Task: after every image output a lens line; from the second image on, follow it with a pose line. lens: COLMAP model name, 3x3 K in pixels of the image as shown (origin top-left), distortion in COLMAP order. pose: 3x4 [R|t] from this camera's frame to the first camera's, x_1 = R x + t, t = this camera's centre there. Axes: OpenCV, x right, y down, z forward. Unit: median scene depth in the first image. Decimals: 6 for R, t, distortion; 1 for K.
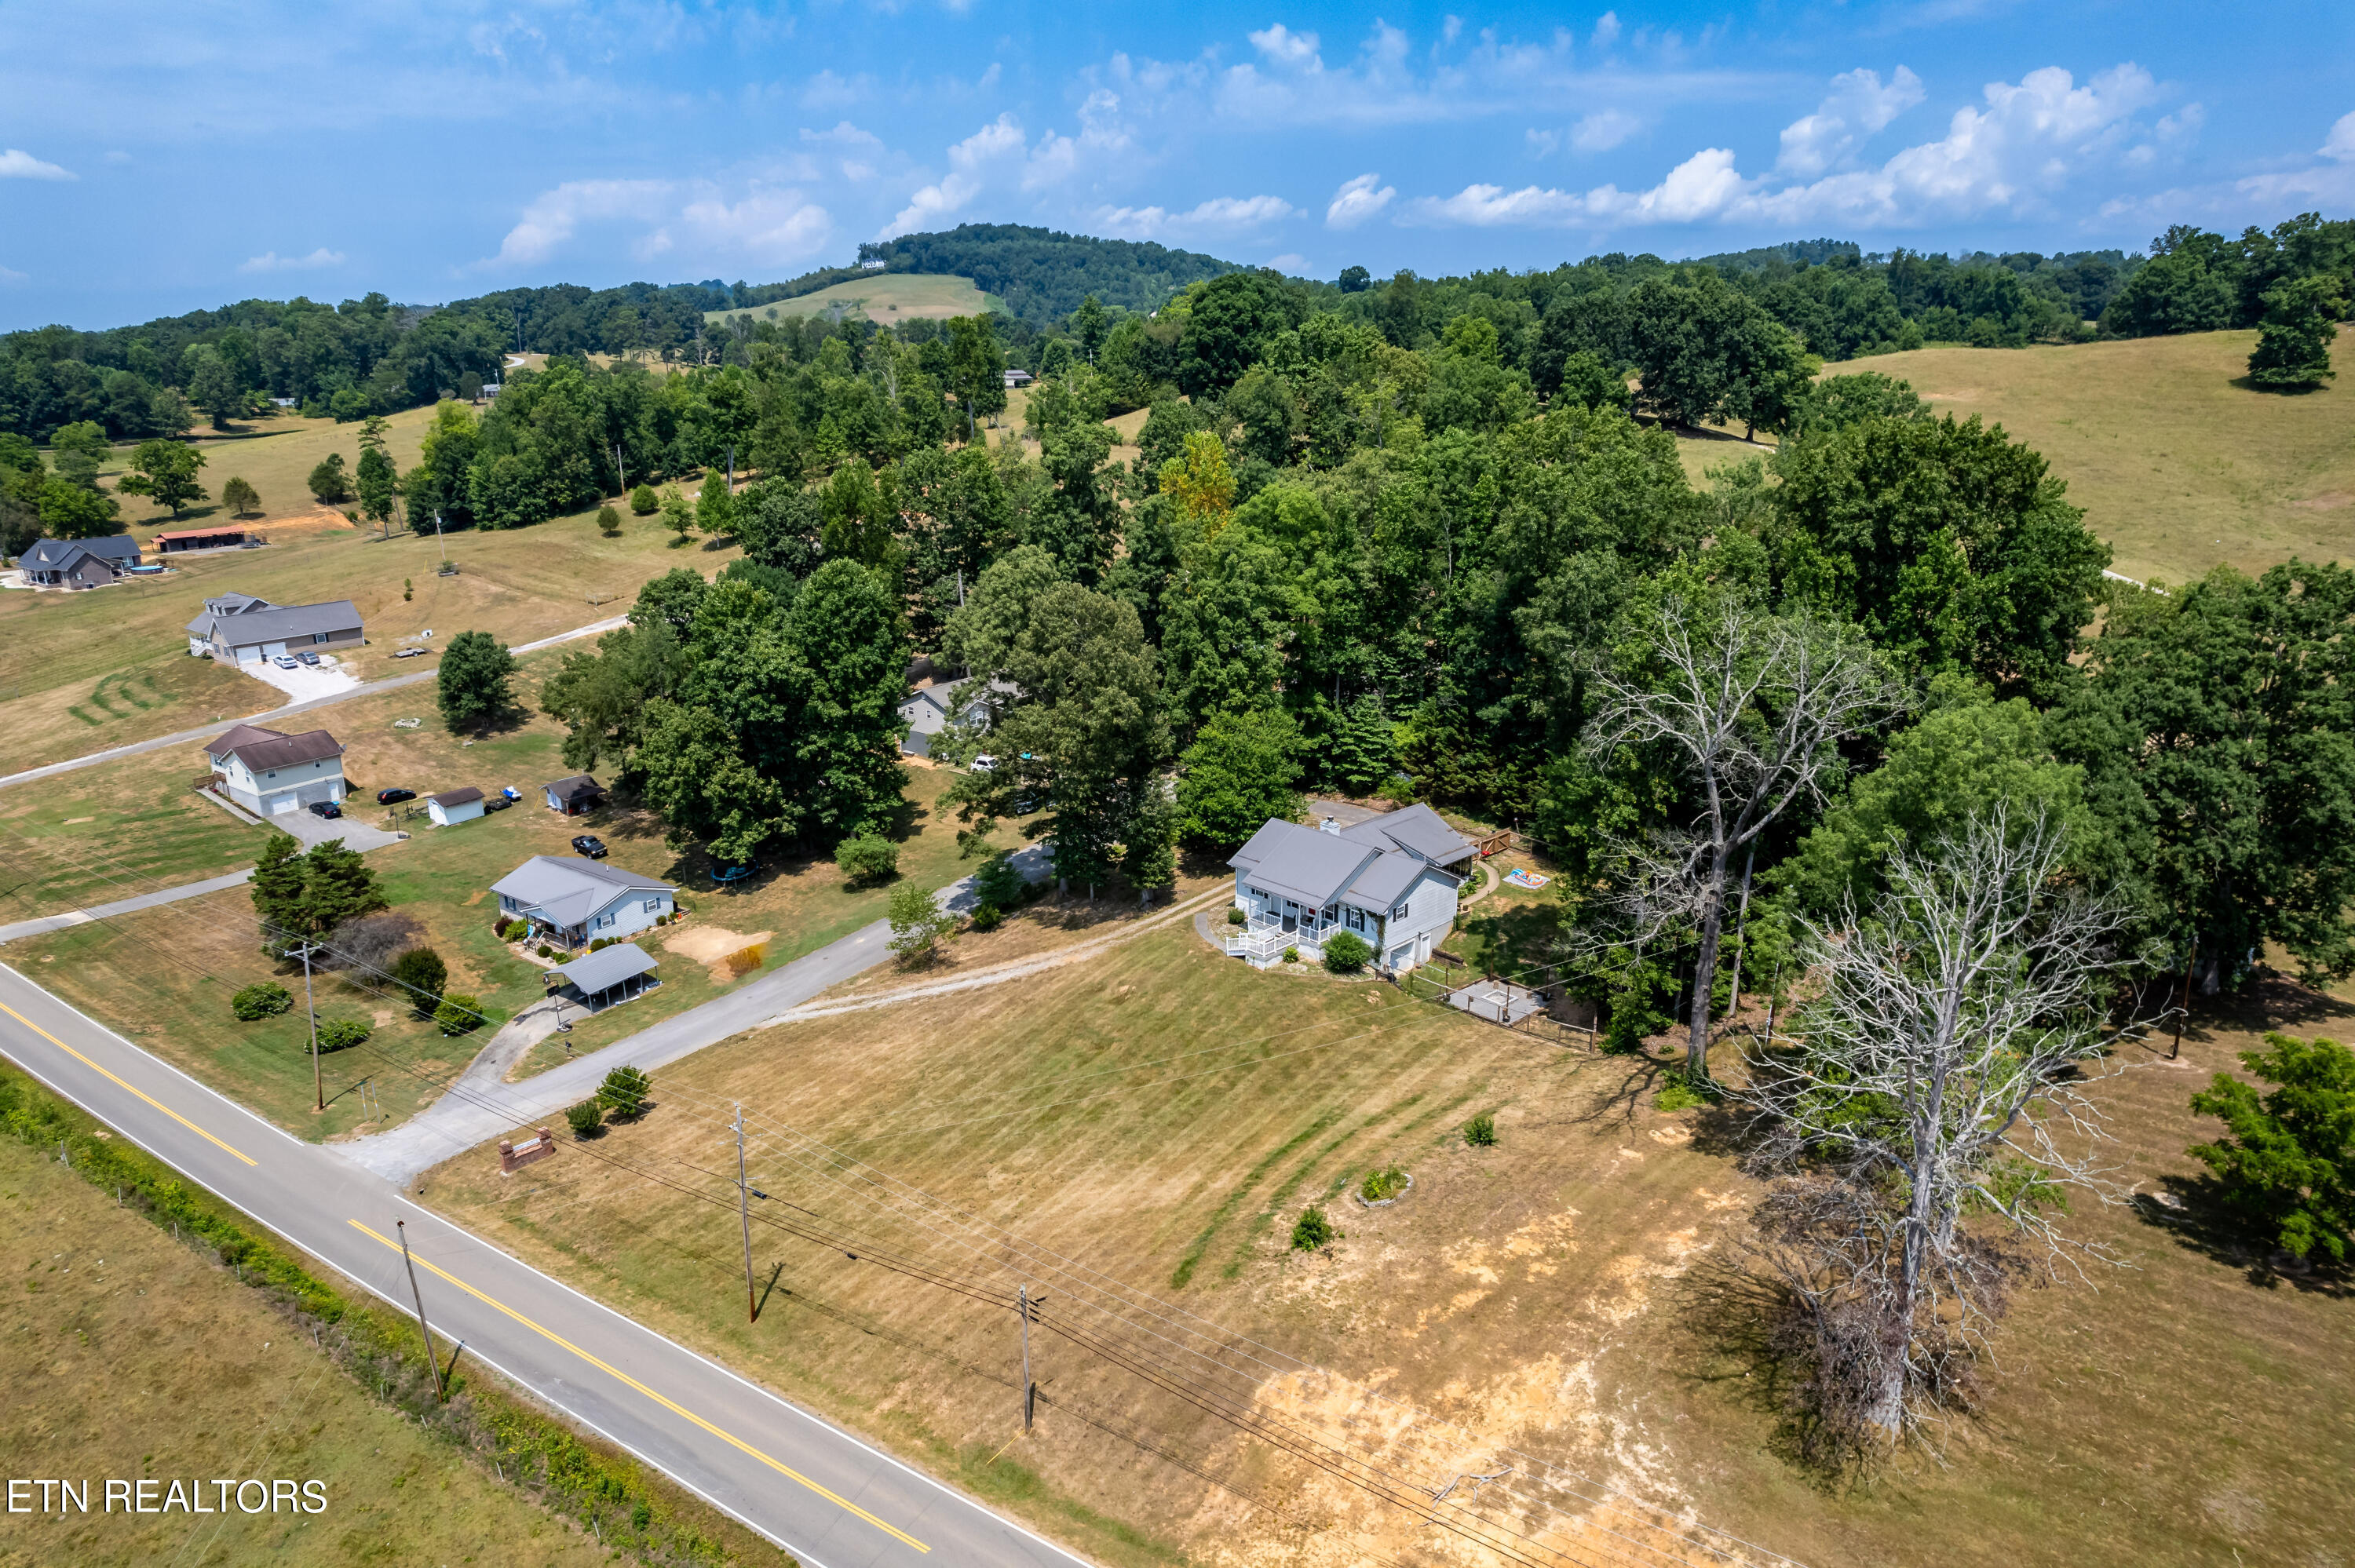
lens RADIAL K [[1519.2, 0, 1176.0], [0, 1519.2, 799.3], [0, 0, 1]] dist [-0.068948, 0.060638]
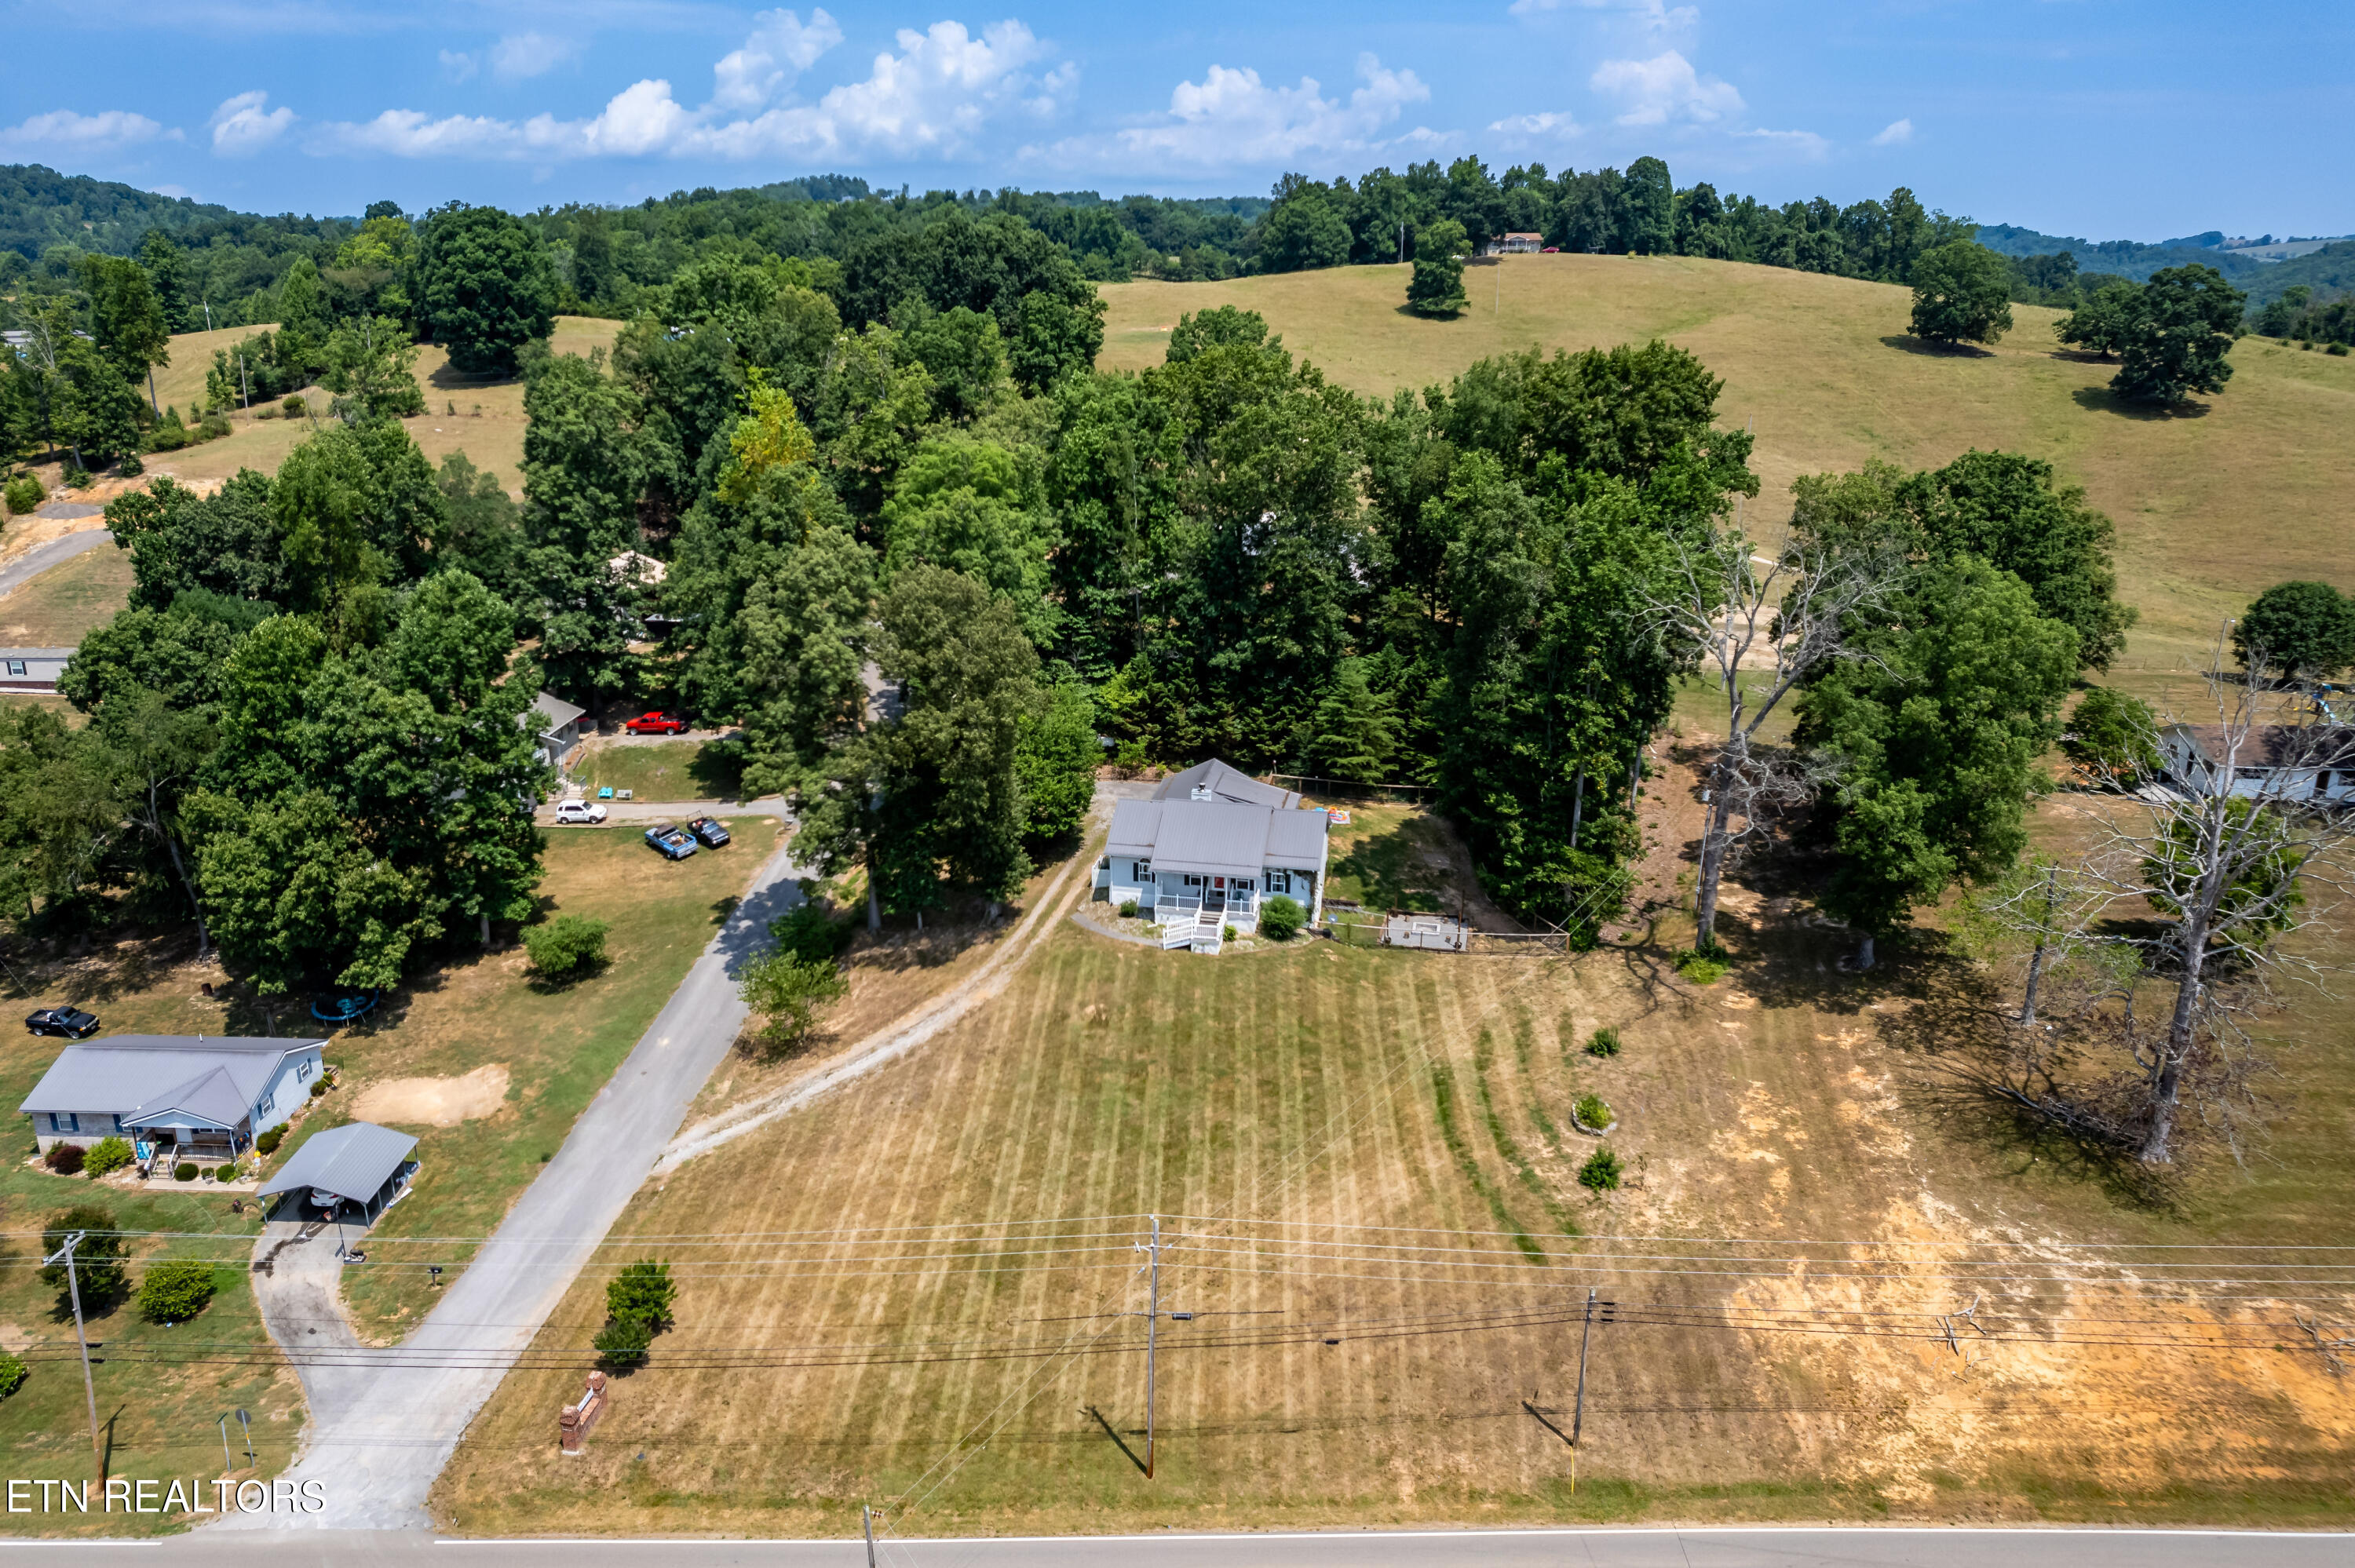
lens RADIAL K [[1640.7, 0, 1088.9], [0, 1640.7, 755.6], [0, 0, 1]] dist [-0.059035, 0.042925]
pose [[0.840996, -0.154914, 0.518390, -0.399270], [0.161460, 0.986334, 0.032811, -0.041967], [-0.516388, 0.056105, 0.854515, 0.133915]]
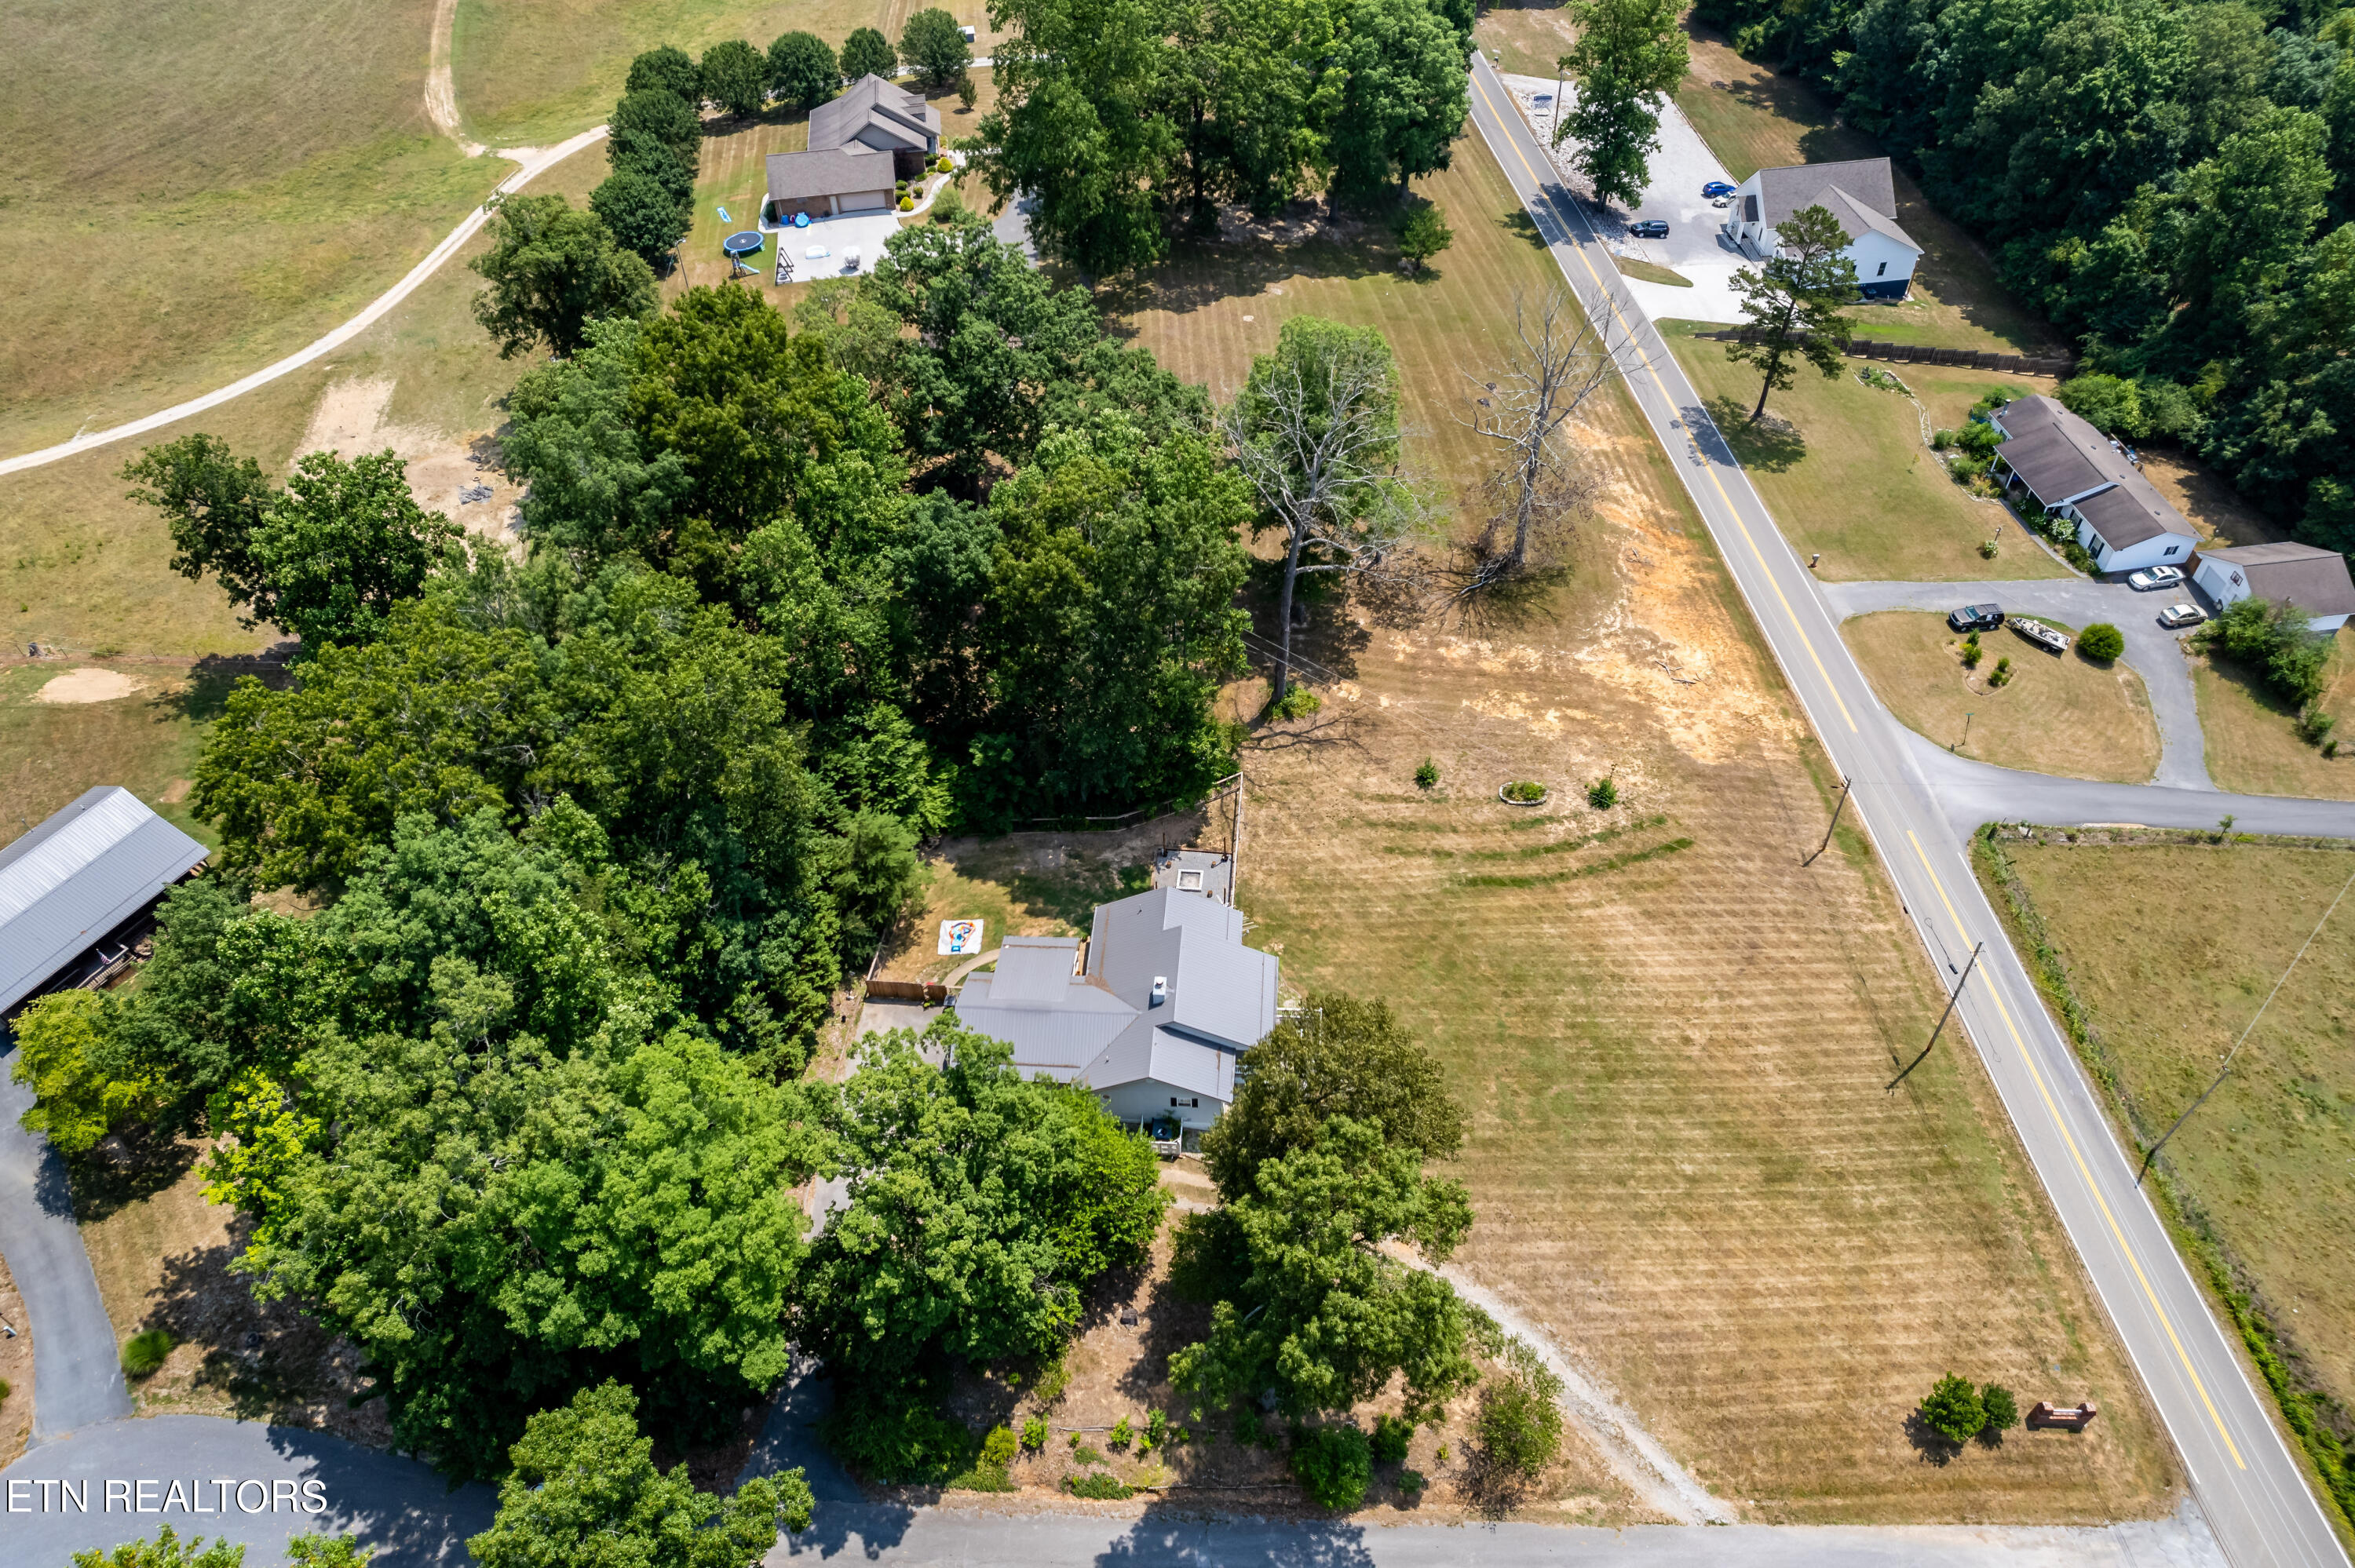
lens RADIAL K [[1519.2, 0, 1176.8], [0, 1519.2, 845.8], [0, 0, 1]] dist [-0.068948, 0.060638]
pose [[-0.663531, -0.545119, 0.512418, -0.238812], [0.253505, 0.480578, 0.839512, -0.591867], [-0.703890, 0.686943, -0.180688, 0.899925]]
